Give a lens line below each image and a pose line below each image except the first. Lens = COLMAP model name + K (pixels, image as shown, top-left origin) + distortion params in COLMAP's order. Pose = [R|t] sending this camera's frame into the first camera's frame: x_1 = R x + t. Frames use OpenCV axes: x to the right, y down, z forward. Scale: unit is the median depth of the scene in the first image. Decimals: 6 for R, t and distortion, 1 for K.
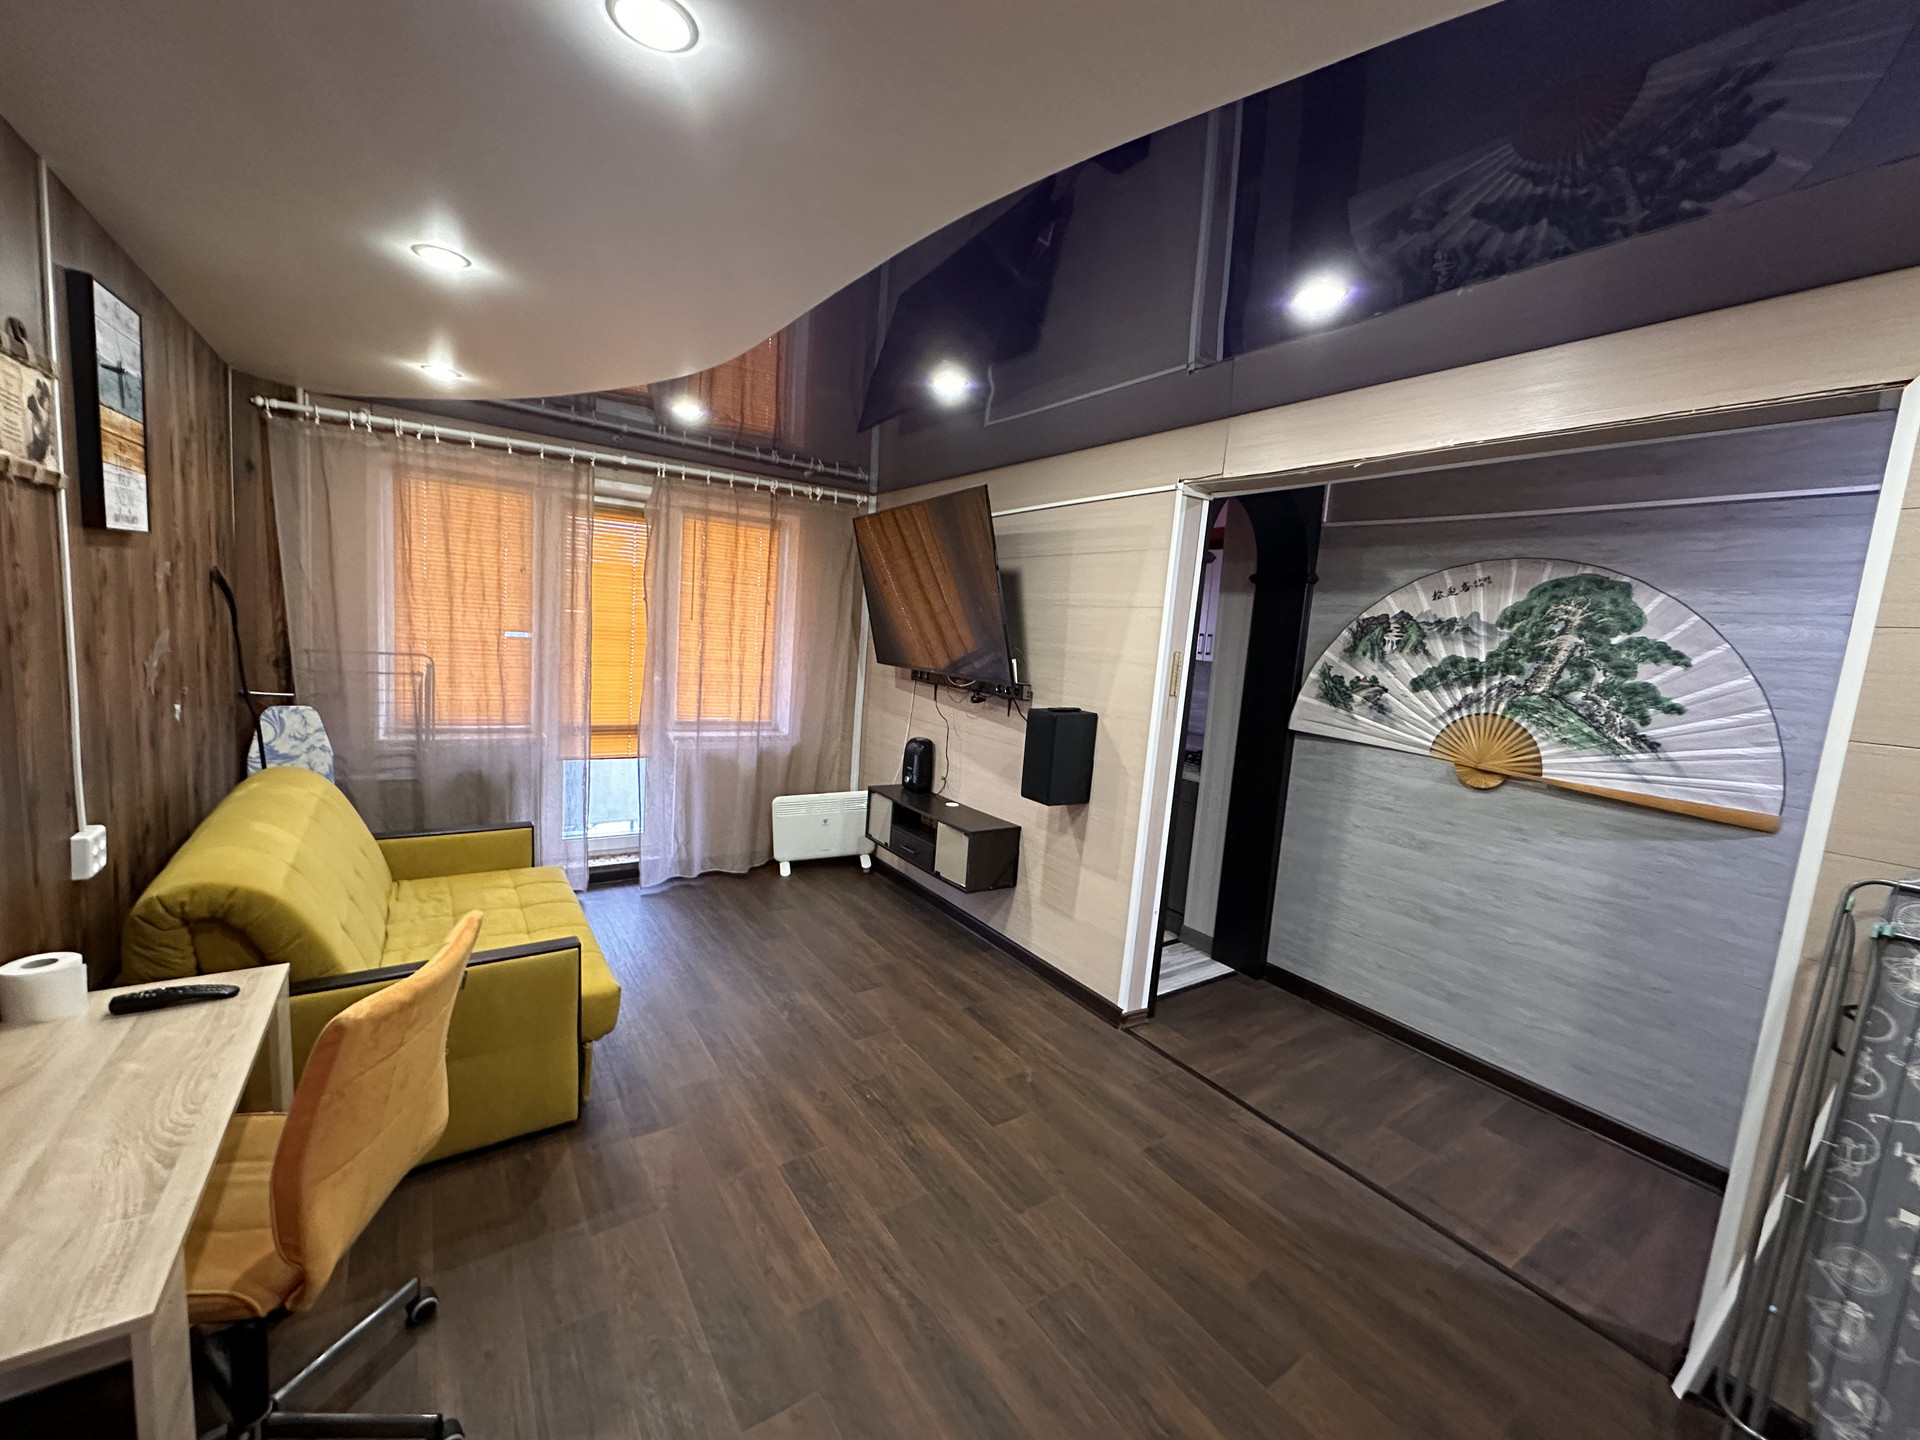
lens RADIAL K [[762.5, 0, 958.2], [0, 762.5, 723.8], [0, 0, 1]] dist [-0.002356, 0.000361]
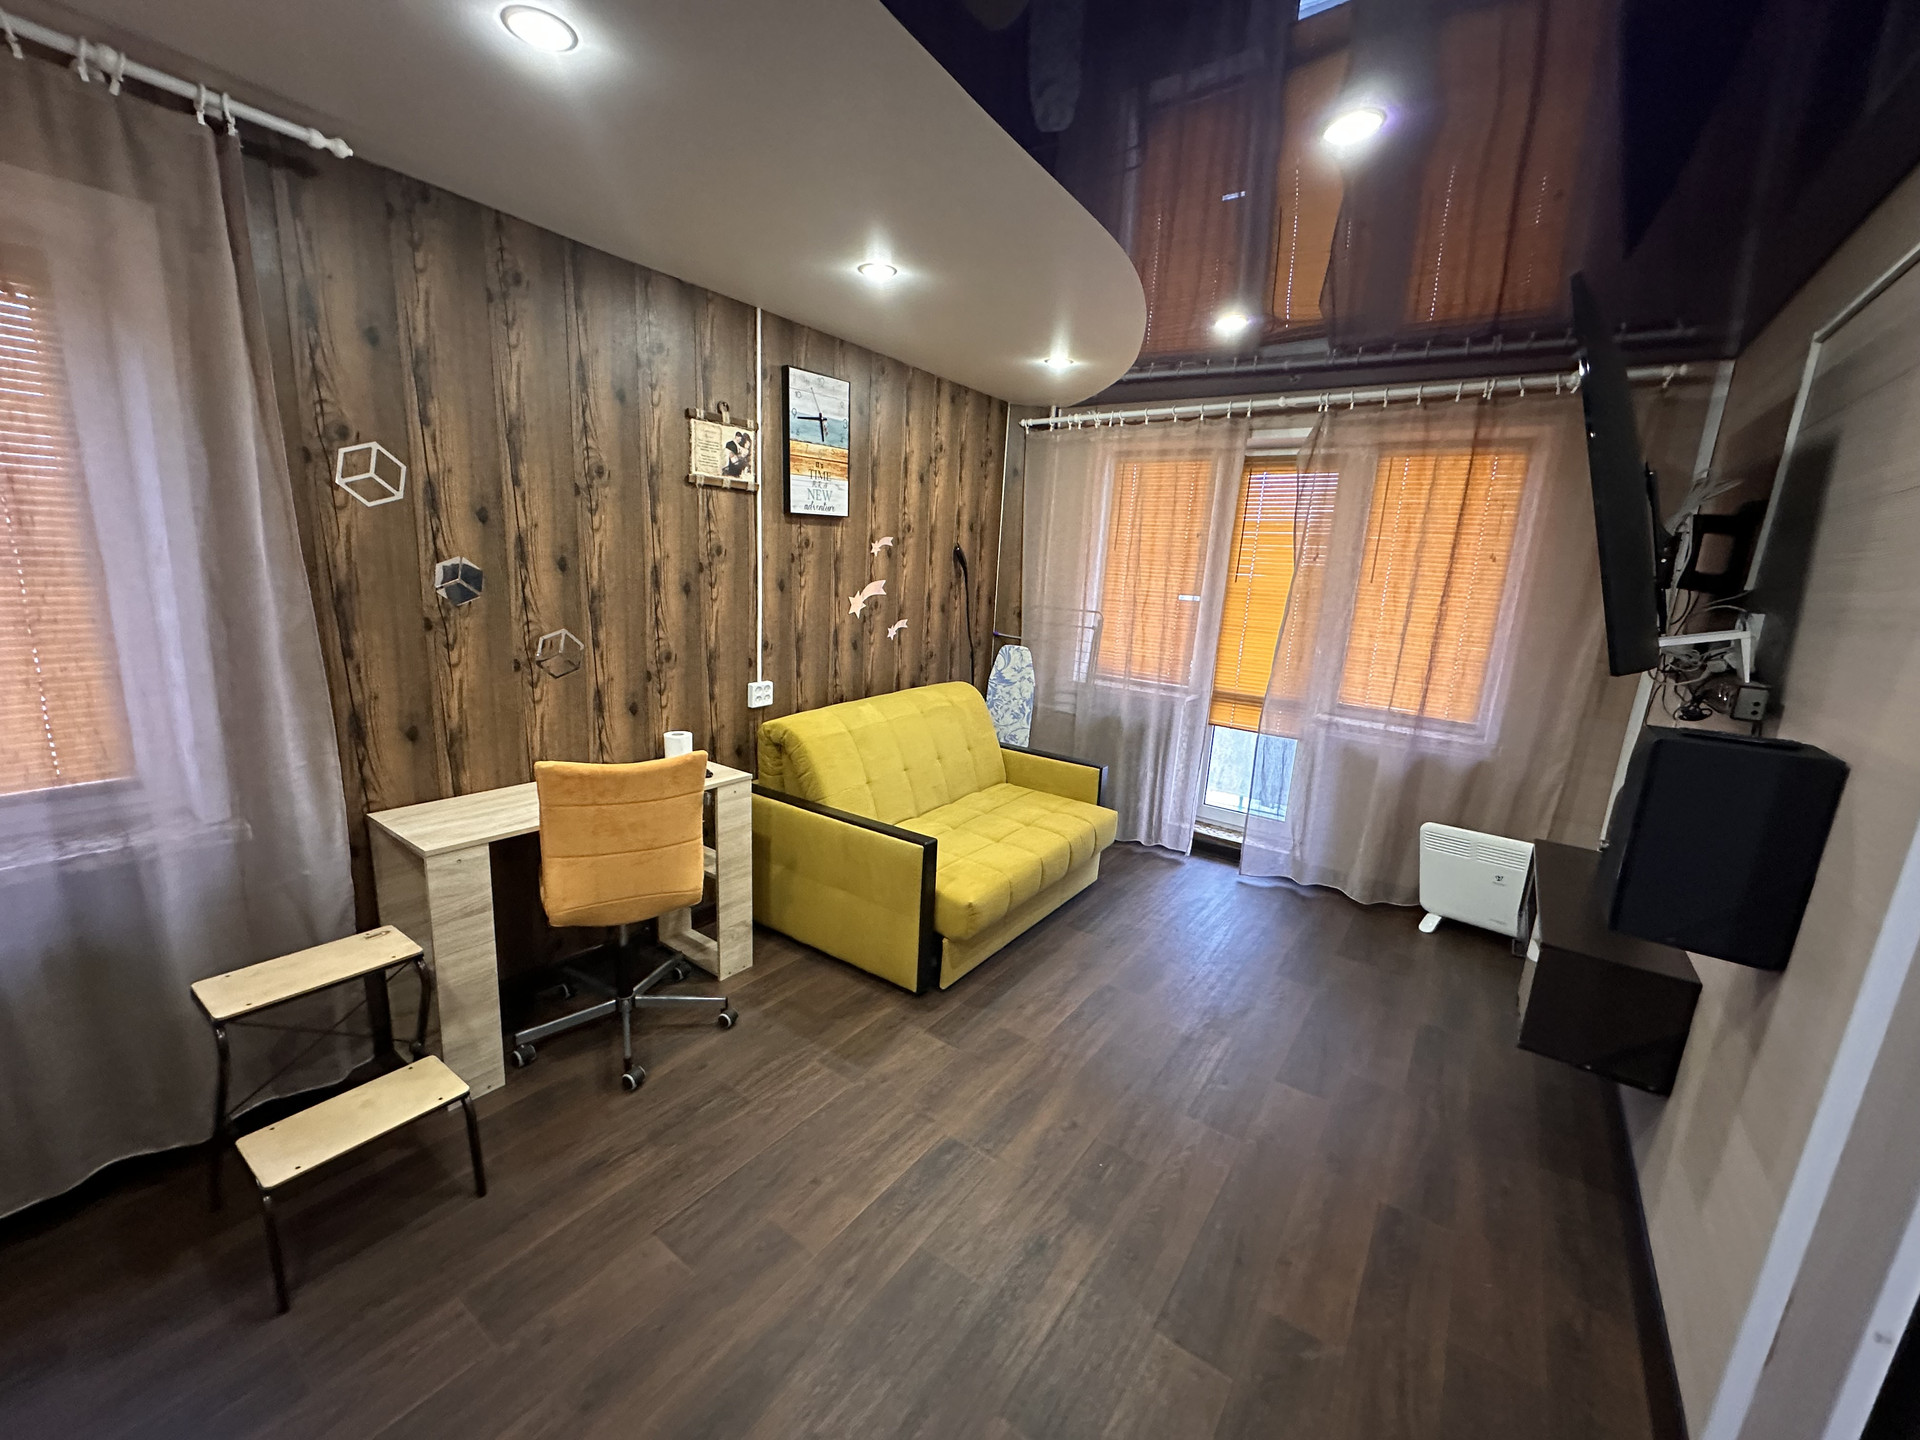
lens RADIAL K [[762.5, 0, 960.6], [0, 762.5, 718.8], [0, 0, 1]] dist [-0.002356, 0.000361]
pose [[0.341935, 0.138110, -0.929519, 0.310799], [-0.146151, 0.984921, 0.092578, -0.004435], [0.928289, 0.104194, 0.356964, 0.346841]]
